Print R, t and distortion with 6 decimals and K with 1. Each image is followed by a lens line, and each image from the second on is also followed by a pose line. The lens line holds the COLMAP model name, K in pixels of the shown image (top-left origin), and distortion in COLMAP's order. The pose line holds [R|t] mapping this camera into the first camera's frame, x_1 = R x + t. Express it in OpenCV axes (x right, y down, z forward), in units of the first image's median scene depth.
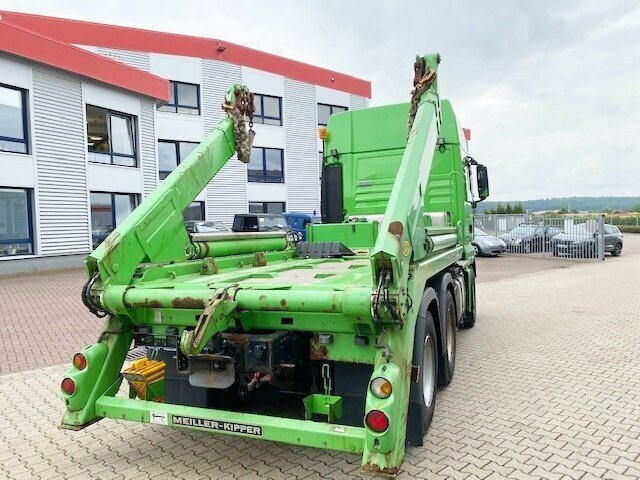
lens RADIAL K [[489.4, 0, 317.6], [0, 489.4, 241.6], [0, 0, 1]] dist [0.032064, -0.019271]
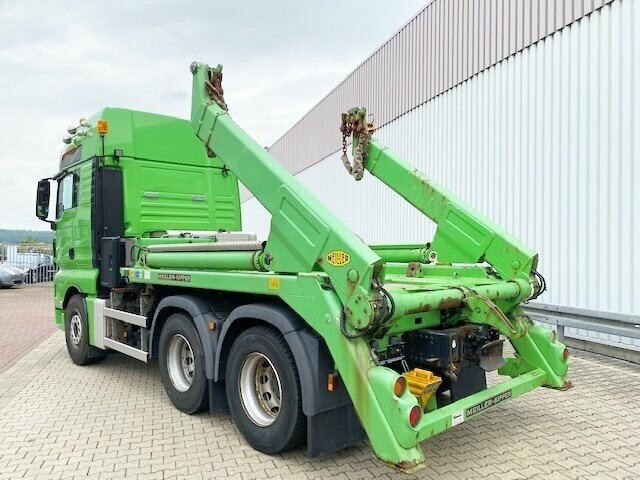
lens RADIAL K [[489.4, 0, 318.5], [0, 489.4, 240.5], [0, 0, 1]] dist [0.032064, -0.019271]
pose [[0.404670, 0.051567, 0.913008, -0.590006], [0.013511, 0.997963, -0.062353, 0.023389], [-0.914363, 0.037568, 0.403149, 0.360458]]
